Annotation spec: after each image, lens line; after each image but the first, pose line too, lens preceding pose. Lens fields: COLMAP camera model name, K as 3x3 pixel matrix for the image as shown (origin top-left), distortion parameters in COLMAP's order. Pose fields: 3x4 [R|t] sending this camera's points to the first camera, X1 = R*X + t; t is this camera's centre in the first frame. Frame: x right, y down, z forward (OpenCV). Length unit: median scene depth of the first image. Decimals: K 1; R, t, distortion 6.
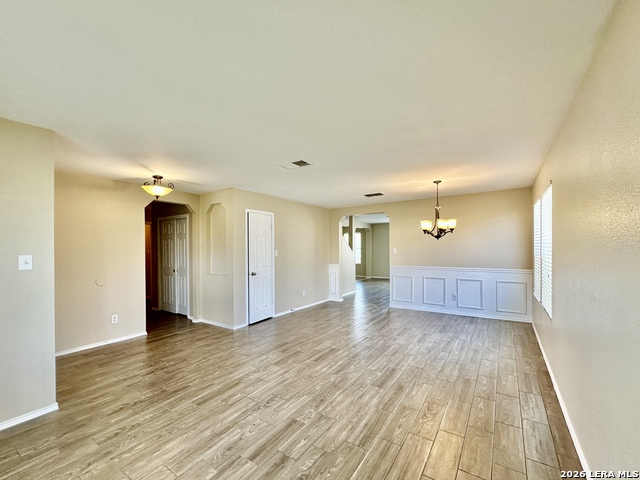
lens RADIAL K [[274.3, 0, 320.0], [0, 274.3, 240.0], [0, 0, 1]] dist [0.000396, 0.000136]
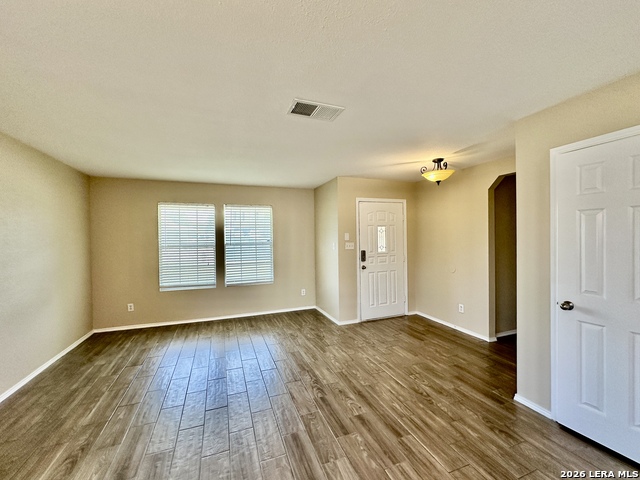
lens RADIAL K [[262.6, 0, 320.0], [0, 262.6, 240.0], [0, 0, 1]] dist [-0.001077, -0.000183]
pose [[-0.575419, 0.022105, -0.817560, 0.384602], [0.037458, 0.999298, 0.000655, 0.018870], [0.817001, -0.030248, -0.575843, 1.311613]]
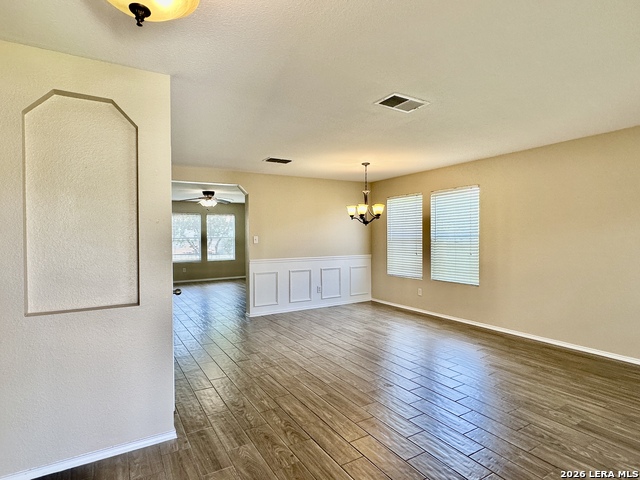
lens RADIAL K [[346.7, 0, 320.0], [0, 346.7, 240.0], [0, 0, 1]] dist [-0.001680, -0.000962]
pose [[0.423528, -0.005954, 0.905864, -0.891081], [-0.017127, 0.999747, 0.014579, 0.041110], [-0.905721, -0.021689, 0.423319, 0.802119]]
